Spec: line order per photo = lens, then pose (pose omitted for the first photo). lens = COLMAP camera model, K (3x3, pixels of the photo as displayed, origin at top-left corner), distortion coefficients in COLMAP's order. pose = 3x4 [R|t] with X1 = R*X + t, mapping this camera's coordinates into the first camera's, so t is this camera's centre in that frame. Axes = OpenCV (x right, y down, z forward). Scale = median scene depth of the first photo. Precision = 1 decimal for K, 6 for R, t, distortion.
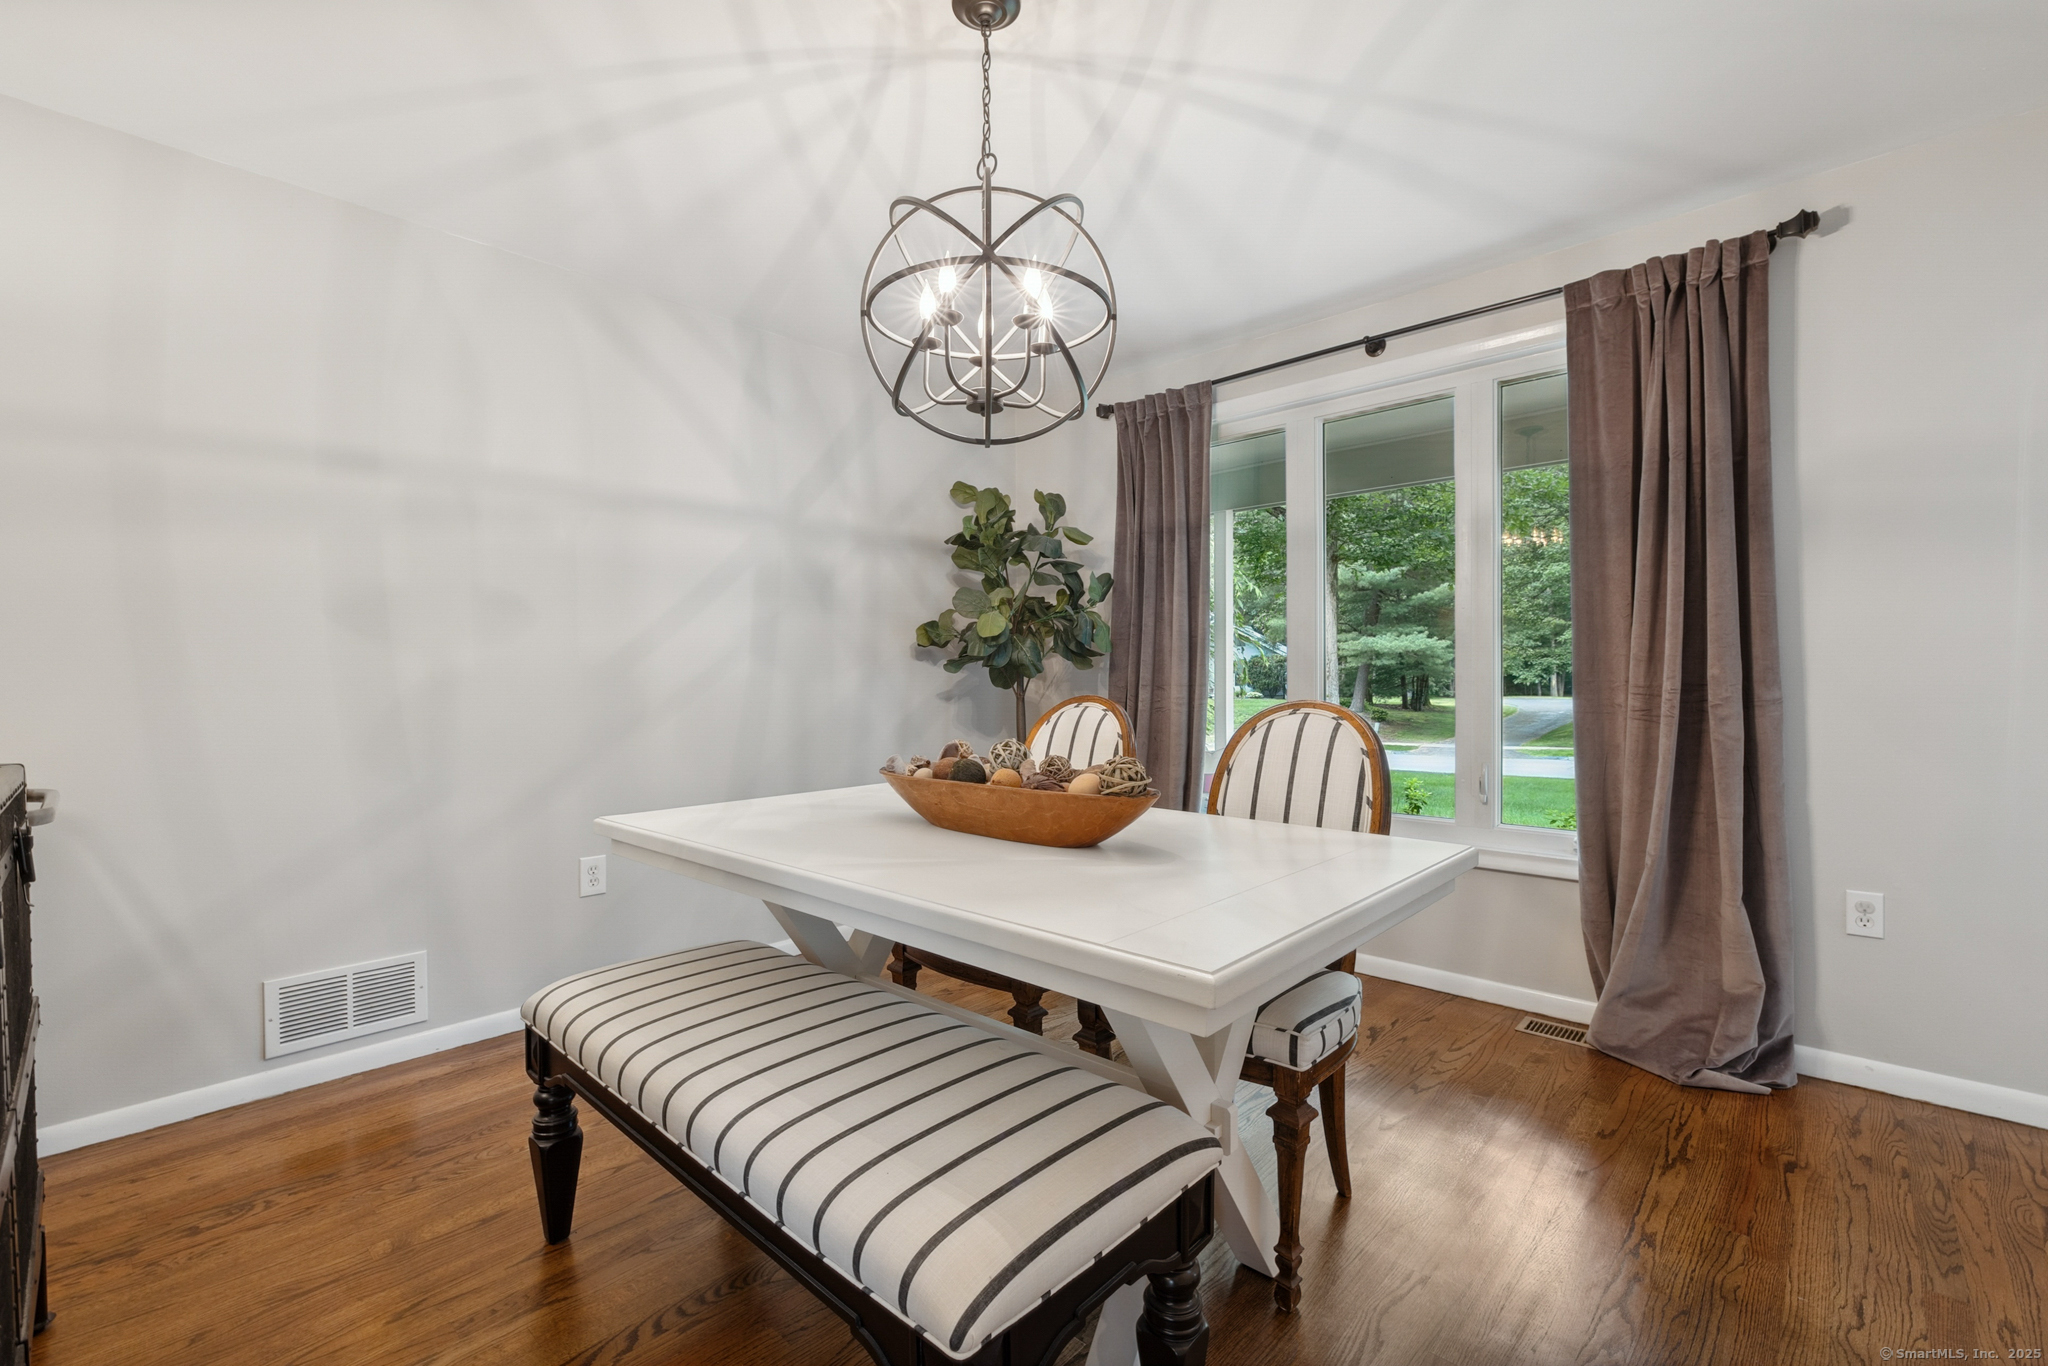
lens RADIAL K [[891.1, 0, 1014.8], [0, 891.1, 686.9], [0, 0, 1]] dist [0.000825, -0.000356]
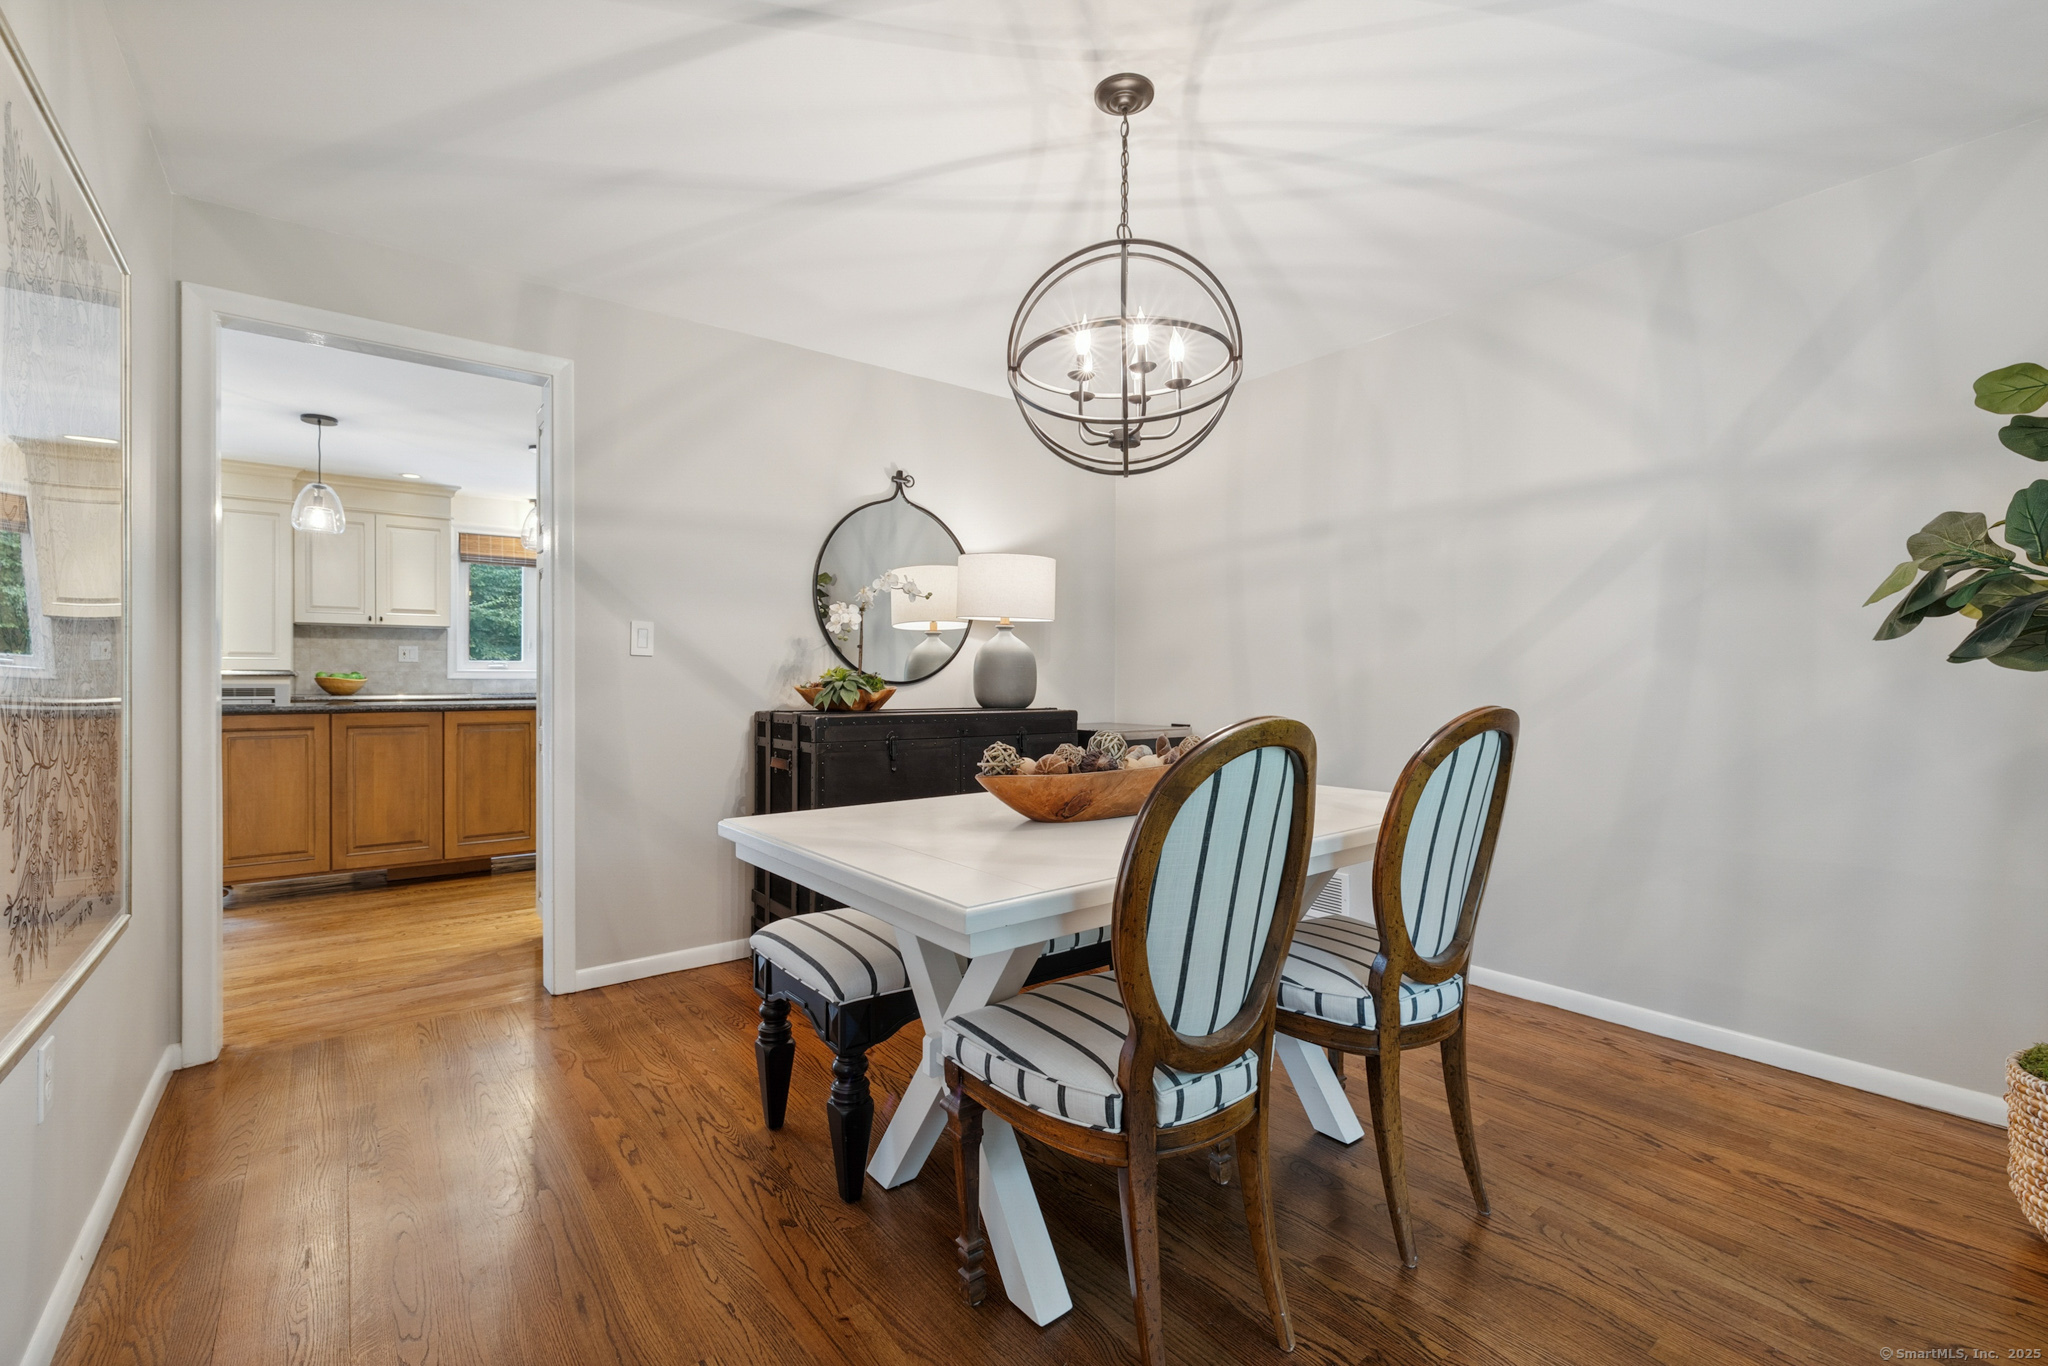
lens RADIAL K [[891.1, 0, 1016.9], [0, 891.1, 676.4], [0, 0, 1]] dist [0.000825, -0.000356]
pose [[-0.154527, -0.002927, -0.987984, 0.704827], [-0.014508, 0.999895, -0.000693, -0.003035], [0.987882, 0.014226, -0.154553, 0.651405]]
